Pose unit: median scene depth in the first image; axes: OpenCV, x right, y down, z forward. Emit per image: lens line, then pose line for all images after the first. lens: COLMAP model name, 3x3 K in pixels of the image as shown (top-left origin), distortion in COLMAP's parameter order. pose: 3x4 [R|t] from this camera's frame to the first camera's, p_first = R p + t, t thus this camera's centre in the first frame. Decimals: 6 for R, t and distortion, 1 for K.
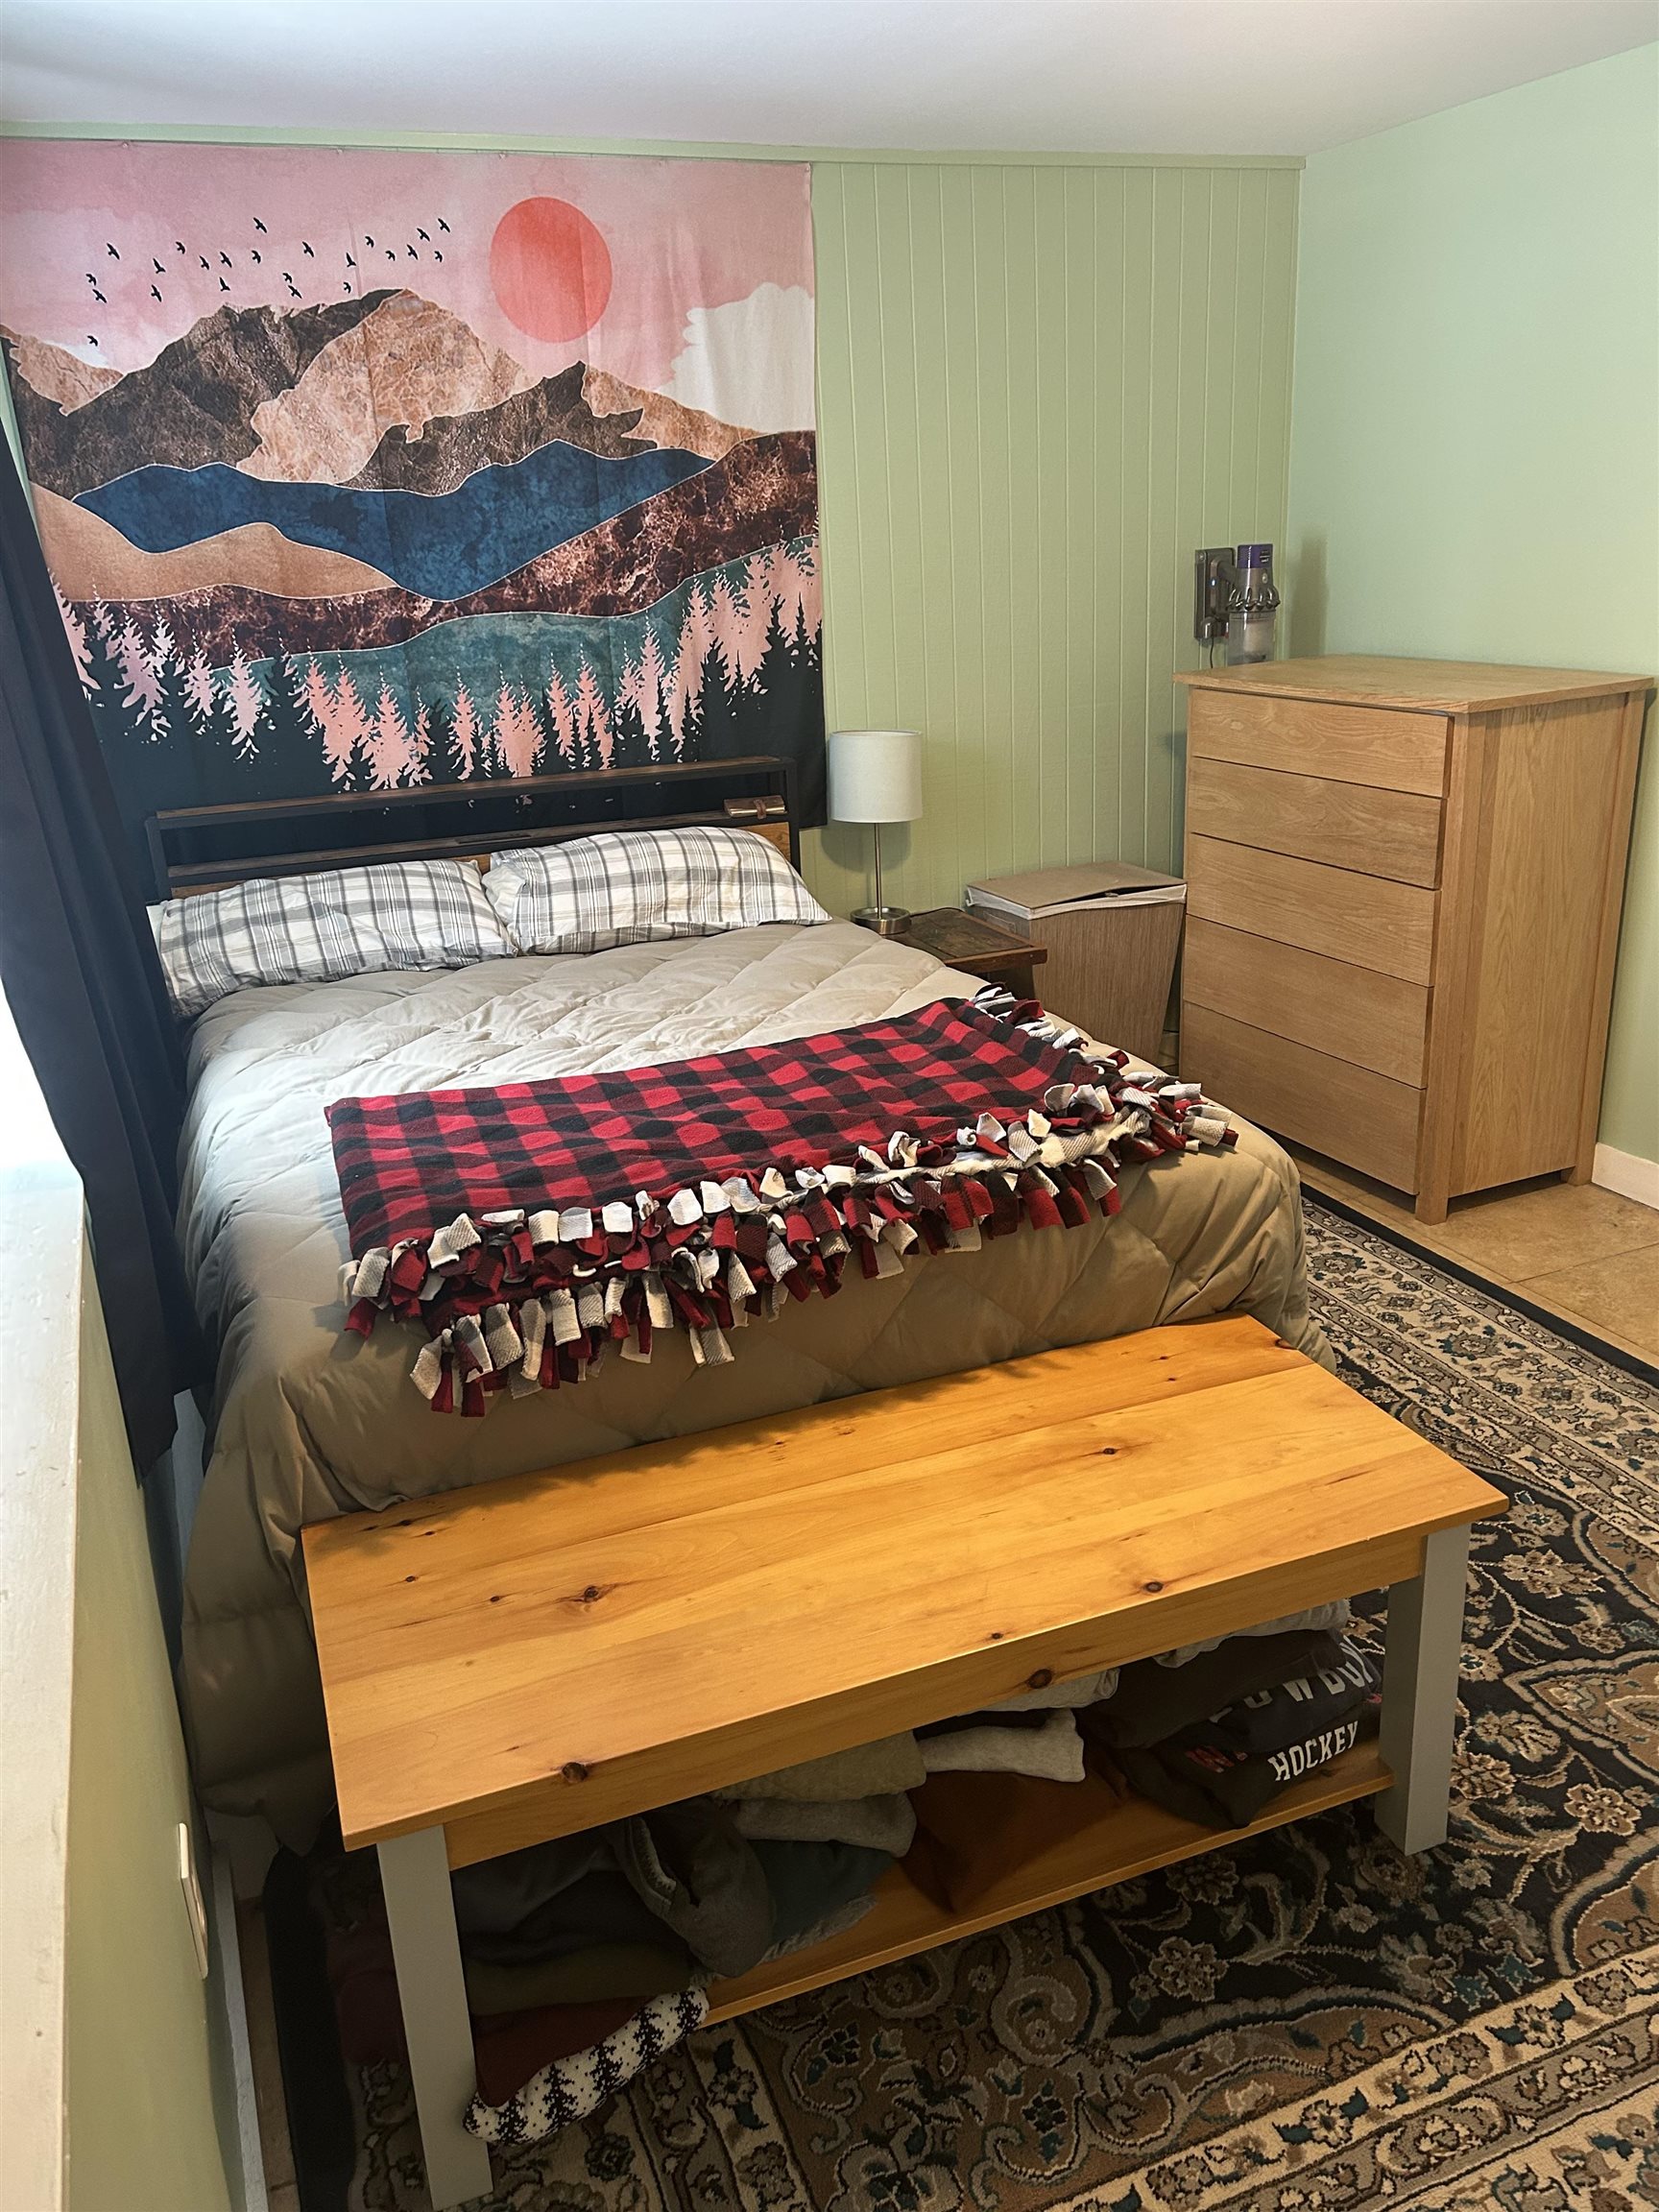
lens RADIAL K [[1642.9, 0, 828.0], [0, 1642.9, 1119.8], [0, 0, 1]] dist [0.033721, -0.052503]
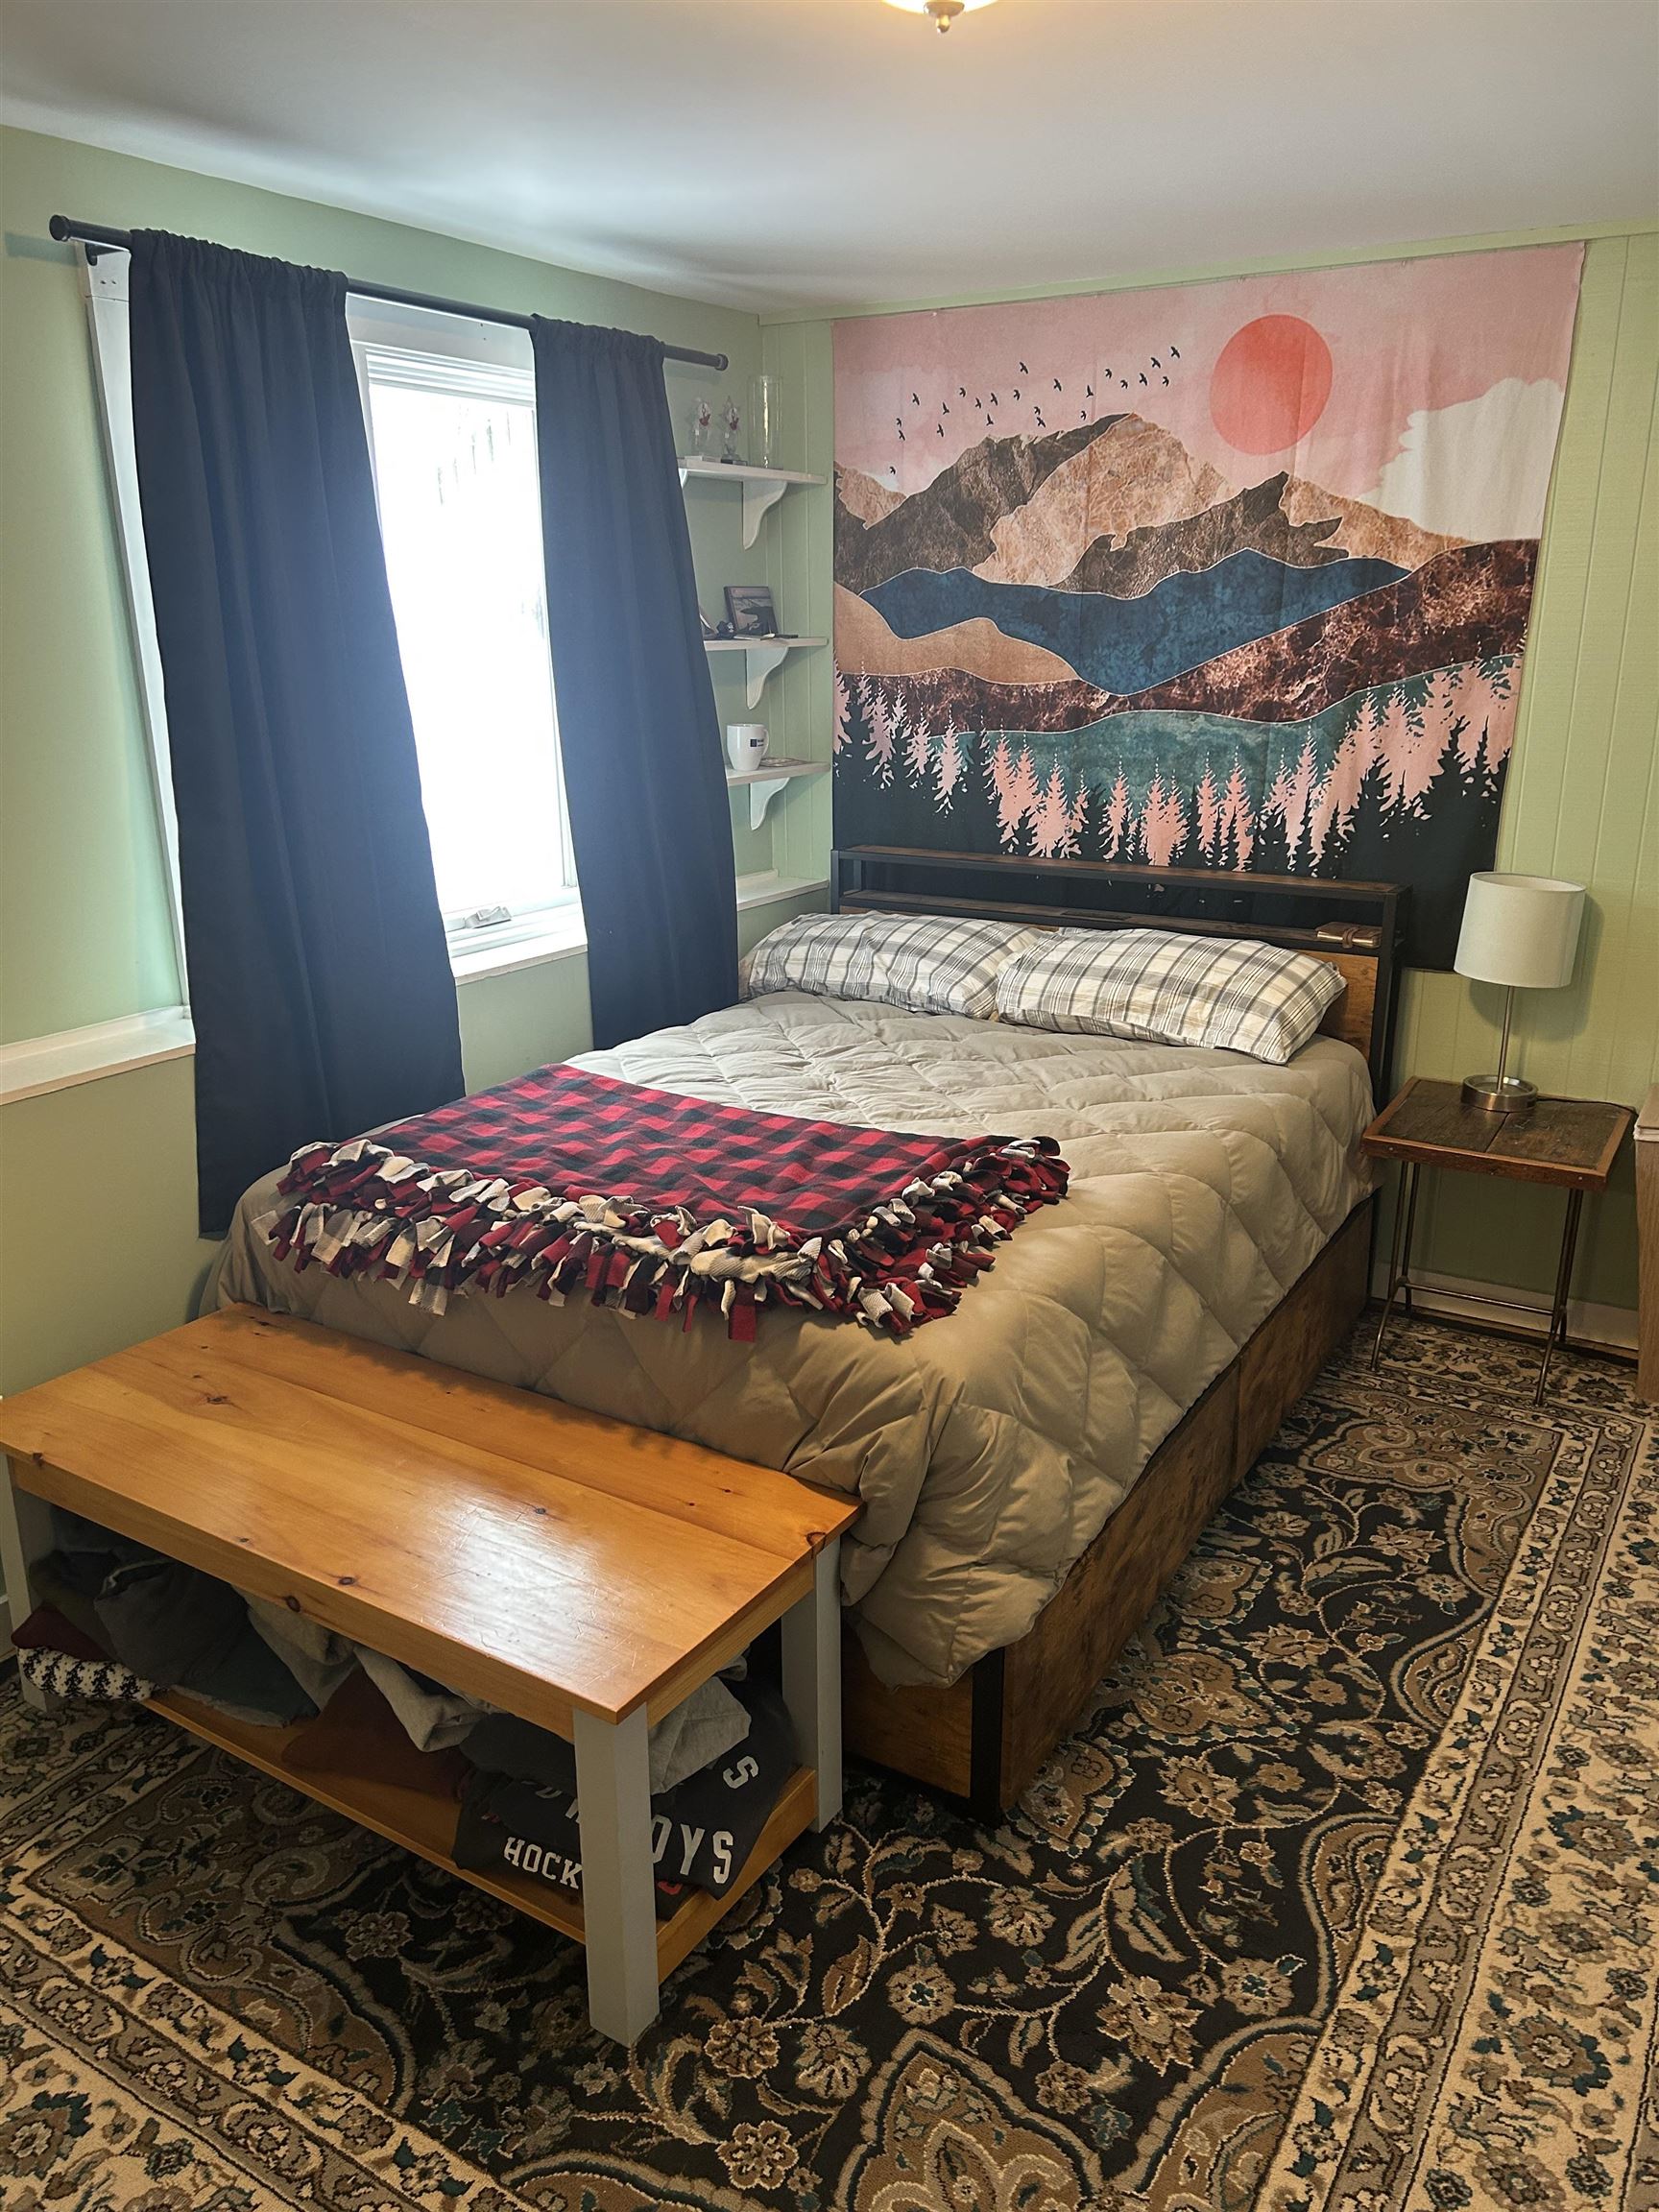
lens RADIAL K [[1642.9, 0, 811.1], [0, 1642.9, 1117.6], [0, 0, 1]] dist [0.033721, -0.052503]
pose [[0.592504, 0.276723, -0.756547, 0.570555], [-0.291684, 0.949118, 0.118722, -0.128282], [0.750906, 0.150329, 0.643072, 0.208349]]
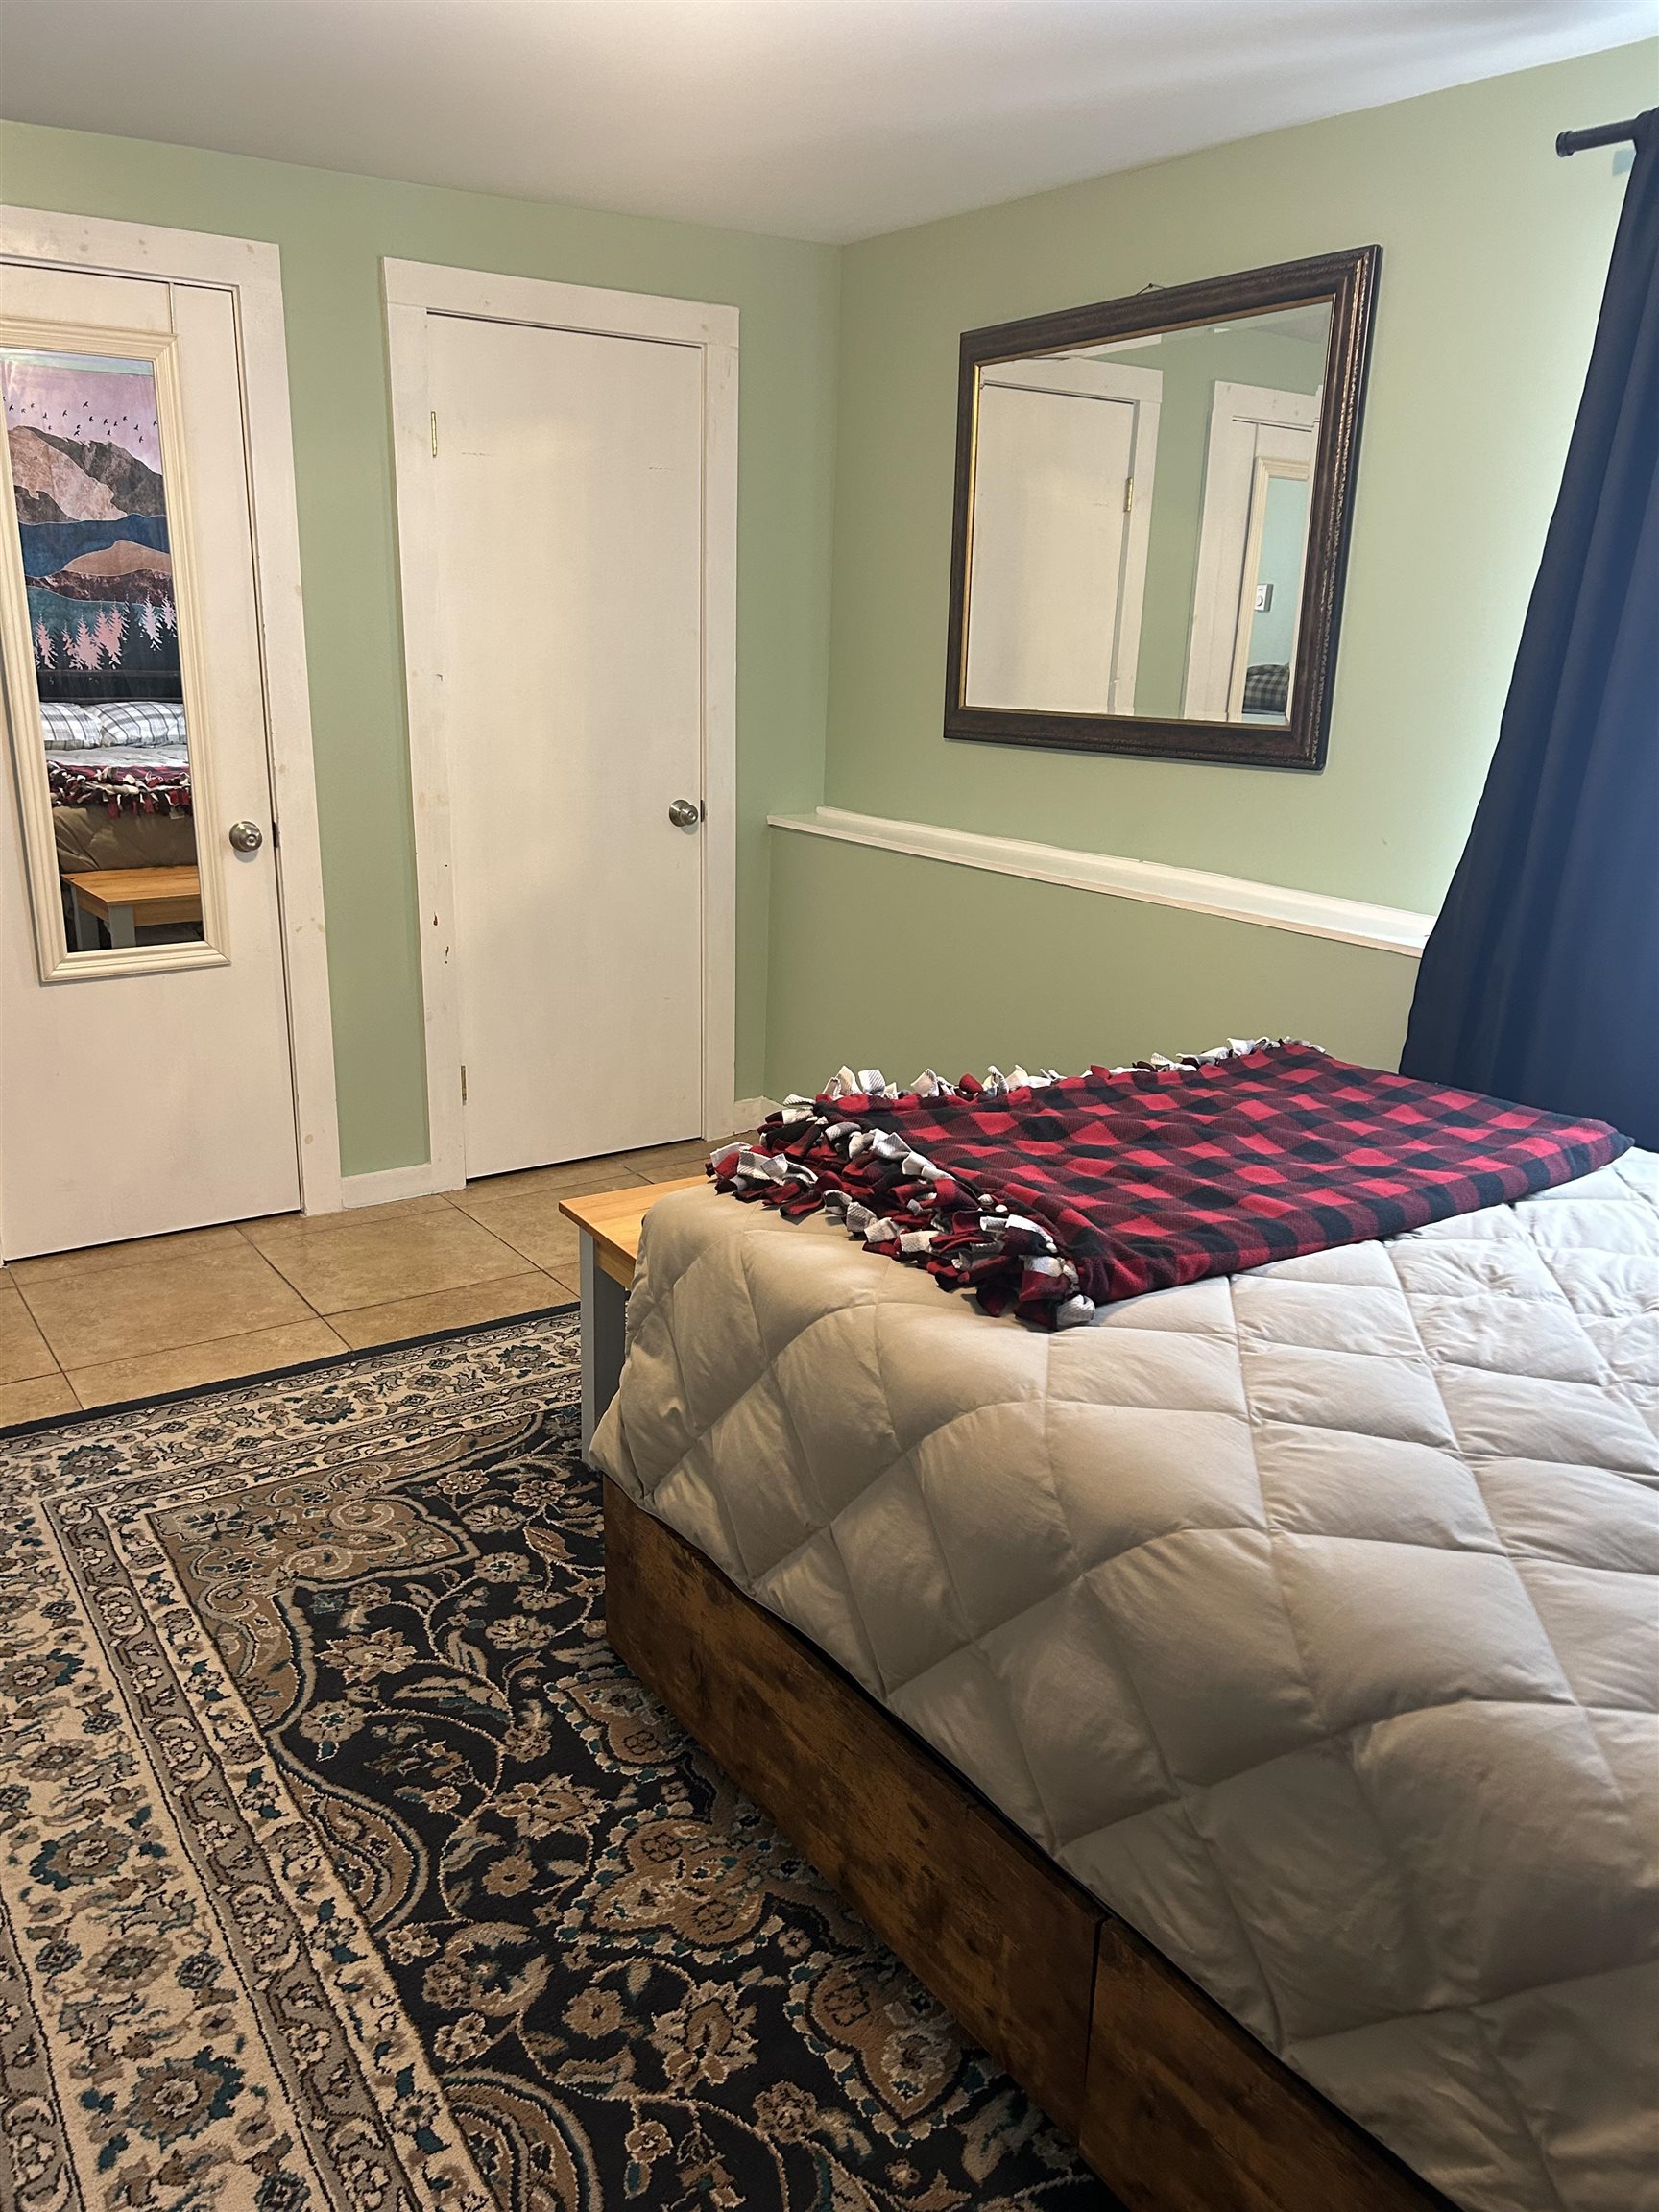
lens RADIAL K [[1642.9, 0, 823.9], [0, 1642.9, 1106.5], [0, 0, 1]] dist [0.033721, -0.052503]
pose [[-0.978152, 0.083745, -0.190279, 0.231702], [-0.045908, 0.805669, 0.590585, -0.390611], [0.202760, 0.586417, -0.784222, 1.125326]]
